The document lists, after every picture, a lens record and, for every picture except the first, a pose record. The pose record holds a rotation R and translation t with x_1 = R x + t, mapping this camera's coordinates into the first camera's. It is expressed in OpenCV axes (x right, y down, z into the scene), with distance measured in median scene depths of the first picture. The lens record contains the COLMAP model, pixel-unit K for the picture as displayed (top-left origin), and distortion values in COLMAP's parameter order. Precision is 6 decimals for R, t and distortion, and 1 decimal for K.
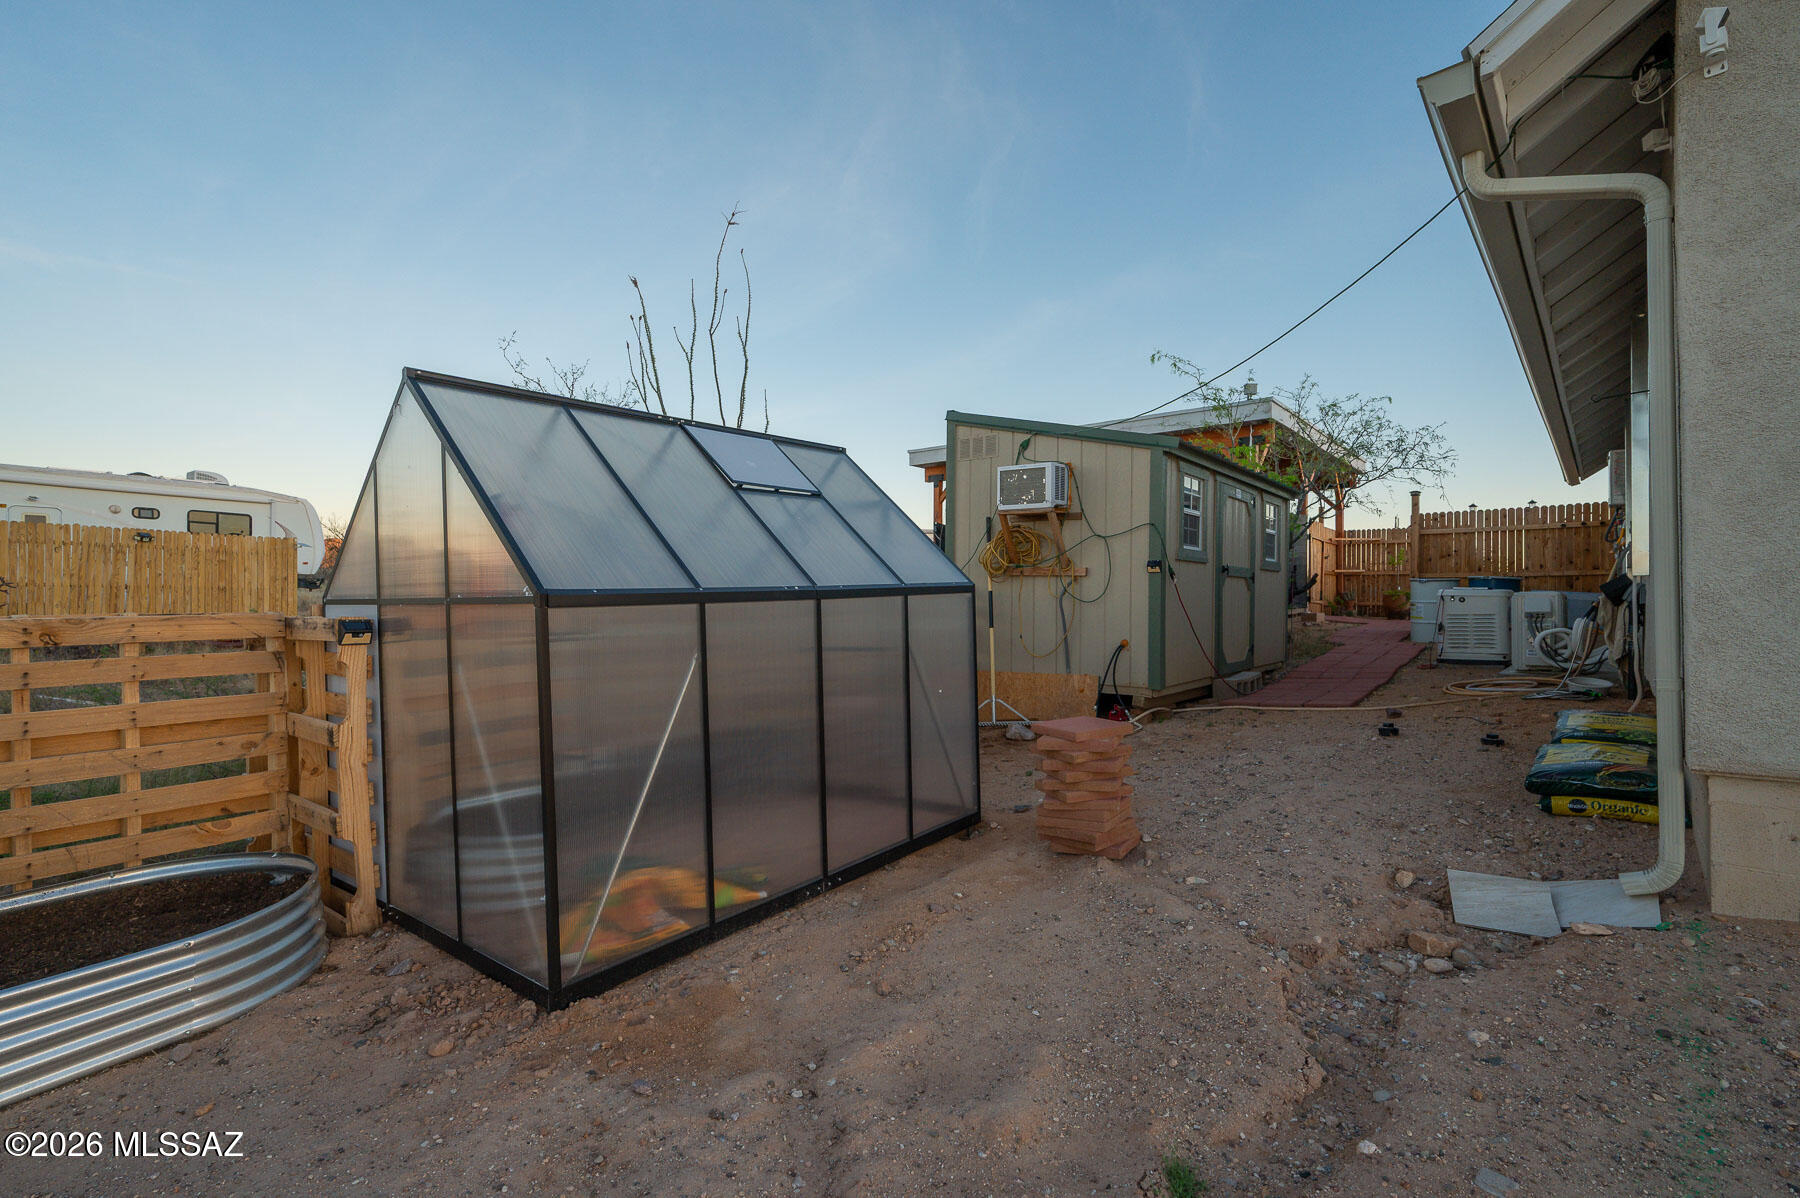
lens RADIAL K [[824.9, 0, 892.0], [0, 824.9, 608.9], [0, 0, 1]] dist [0.000942, 0.000214]
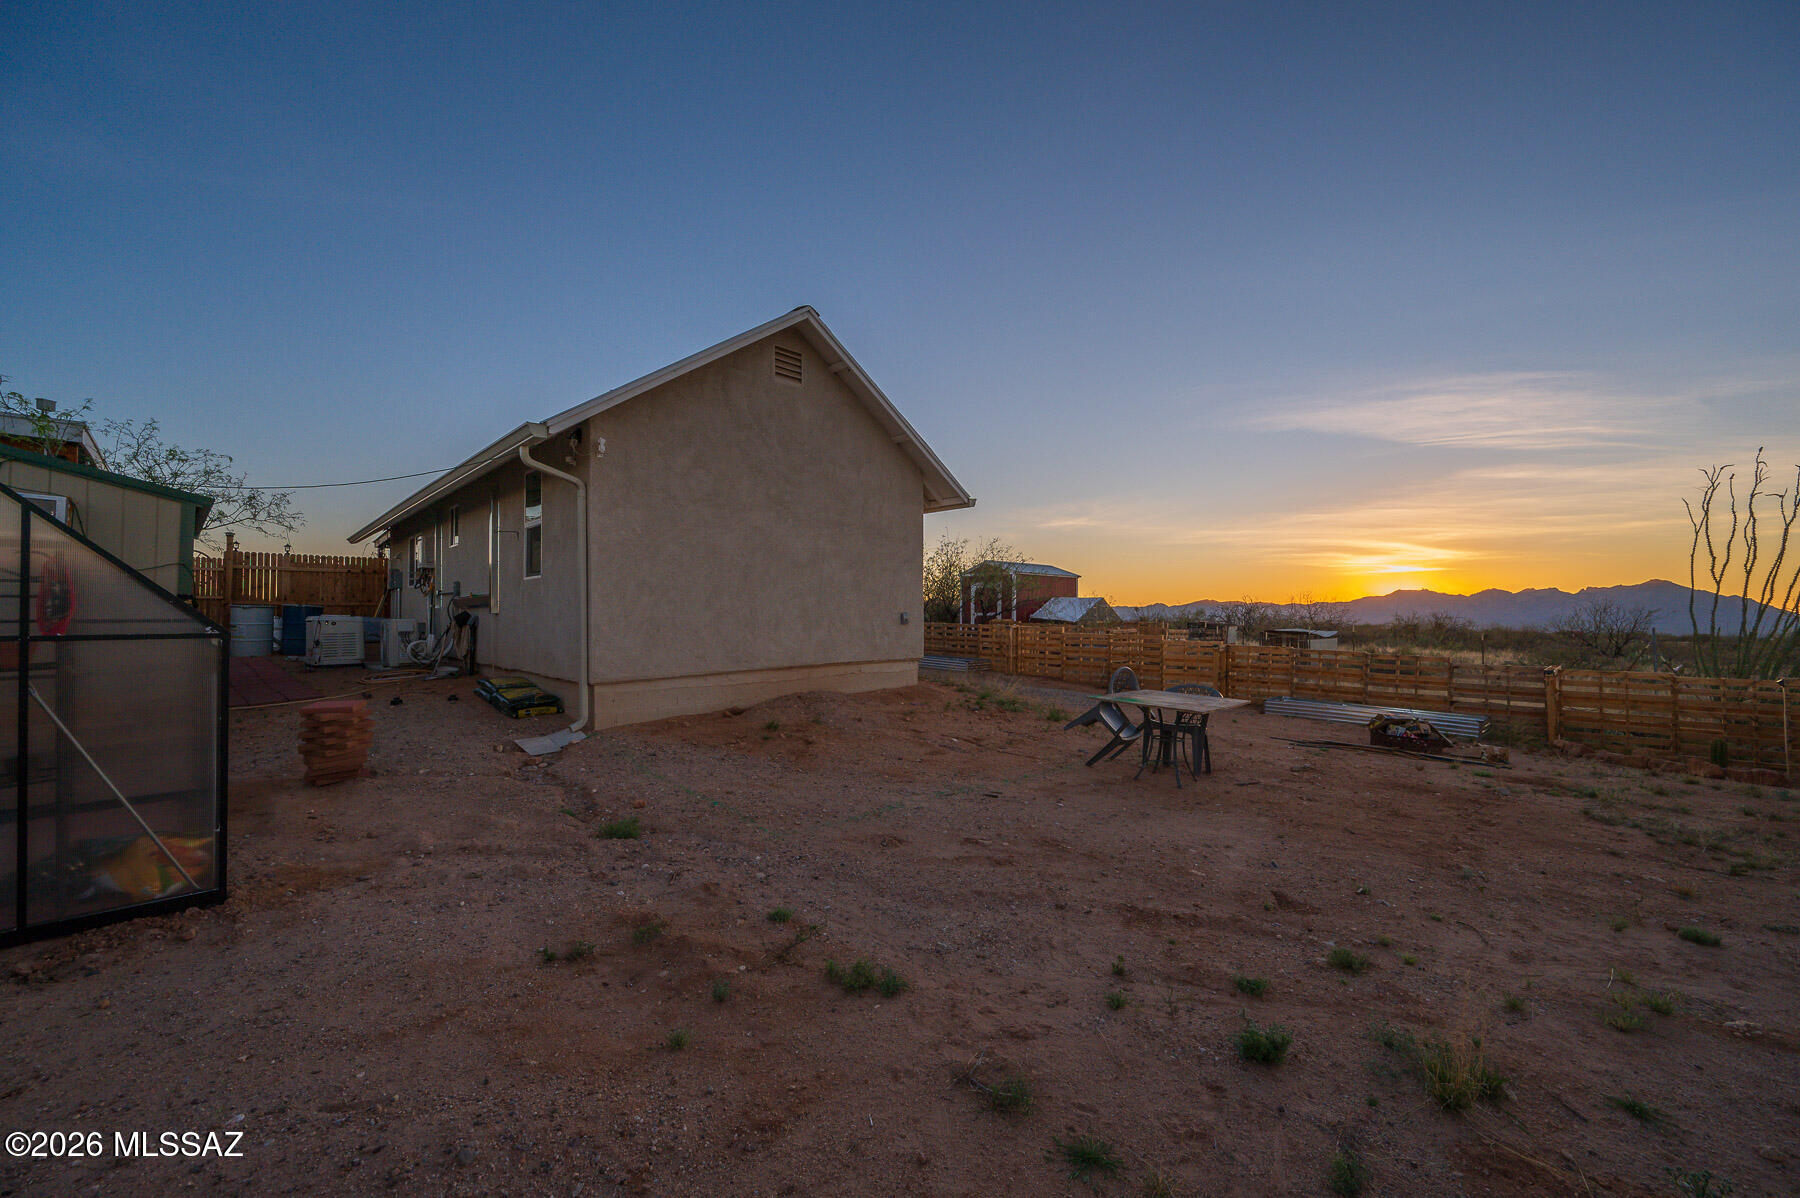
lens RADIAL K [[715.9, 0, 897.7], [0, 715.9, 608.8], [0, 0, 1]] dist [-0.003380, 0.000073]
pose [[0.101042, 0.015092, 0.994768, -0.777124], [0.009446, 0.999825, -0.016128, -0.011742], [-0.994837, 0.011026, 0.100881, -0.189130]]
